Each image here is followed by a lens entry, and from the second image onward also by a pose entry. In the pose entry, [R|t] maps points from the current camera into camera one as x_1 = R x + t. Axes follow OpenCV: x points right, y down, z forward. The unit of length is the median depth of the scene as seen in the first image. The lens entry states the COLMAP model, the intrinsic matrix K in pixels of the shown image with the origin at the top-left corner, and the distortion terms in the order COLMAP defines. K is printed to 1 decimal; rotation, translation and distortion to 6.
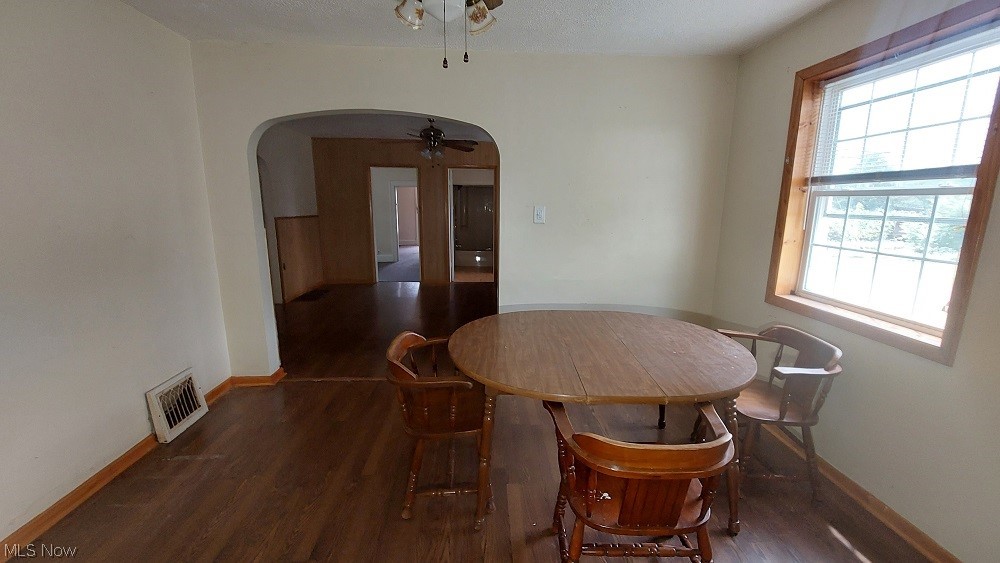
lens RADIAL K [[405.7, 0, 491.9], [0, 405.7, 278.1], [0, 0, 1]] dist [-0.018373, -0.000618]
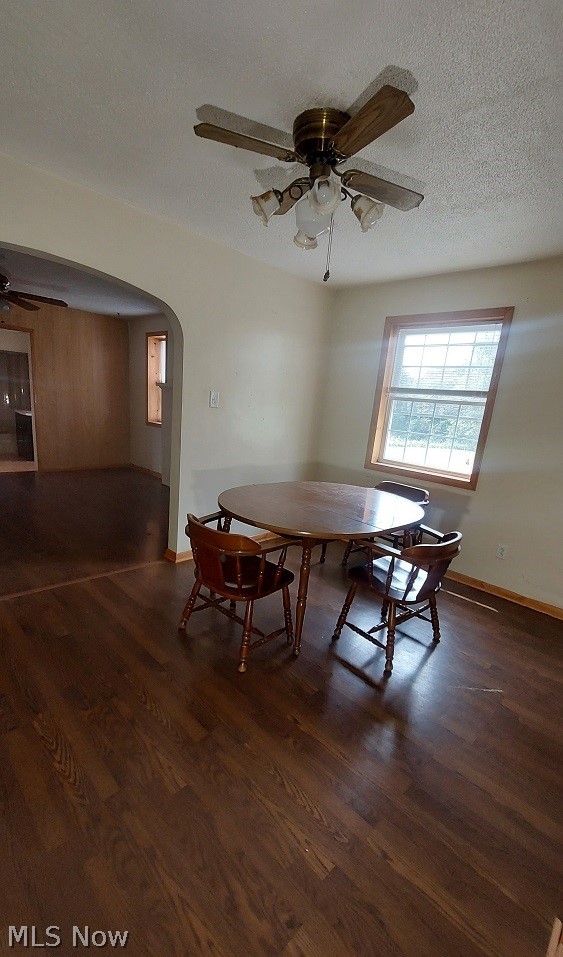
lens RADIAL K [[394.2, 0, 292.3], [0, 394.2, 502.6], [0, 0, 1]] dist [0.002610, 0.000061]
pose [[0.734363, -0.111718, 0.669500, -0.603682], [0.042635, 0.992006, 0.118768, -0.001051], [-0.677417, -0.058674, 0.733256, 0.090869]]
